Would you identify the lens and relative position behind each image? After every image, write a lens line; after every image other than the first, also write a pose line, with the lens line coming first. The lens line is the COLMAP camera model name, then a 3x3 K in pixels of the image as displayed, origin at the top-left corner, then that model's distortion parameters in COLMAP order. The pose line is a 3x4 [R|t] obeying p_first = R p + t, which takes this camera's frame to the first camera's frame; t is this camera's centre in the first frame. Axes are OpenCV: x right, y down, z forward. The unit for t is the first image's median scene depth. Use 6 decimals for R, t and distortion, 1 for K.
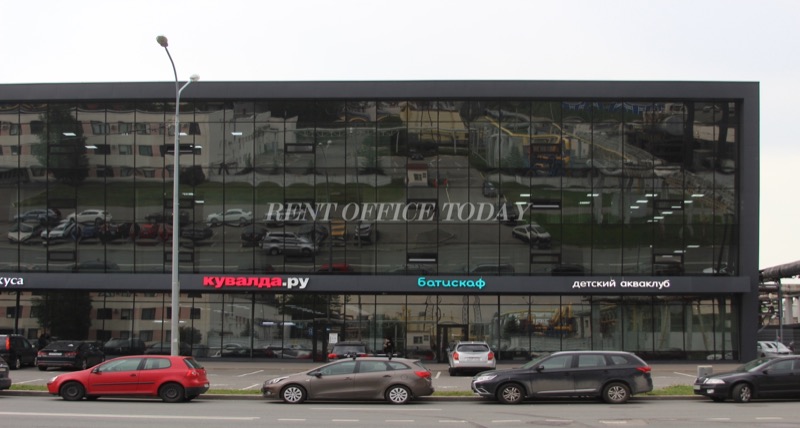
lens RADIAL K [[1019.5, 0, 400.0], [0, 1019.5, 214.0], [0, 0, 1]] dist [-0.149238, 0.101941]
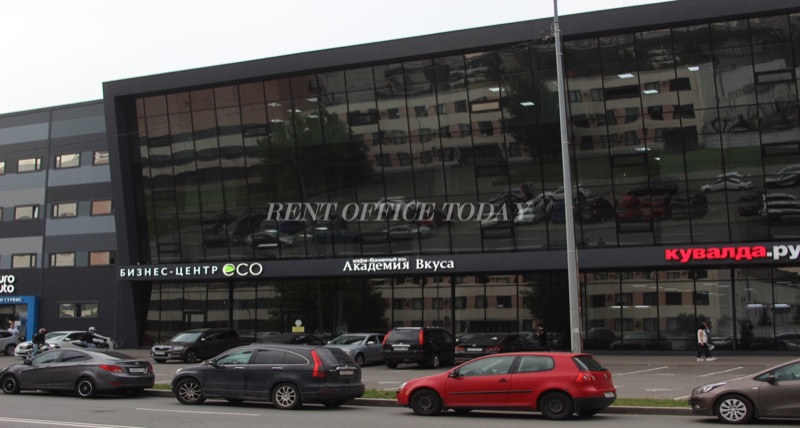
lens RADIAL K [[1105.5, 0, 404.7], [0, 1105.5, 239.0], [0, 0, 1]] dist [-0.130230, 0.009430]
pose [[0.889970, -0.043952, -0.453895, 0.015327], [0.062970, 0.997654, 0.026862, 0.017868], [0.451650, -0.052489, 0.890650, 0.141584]]
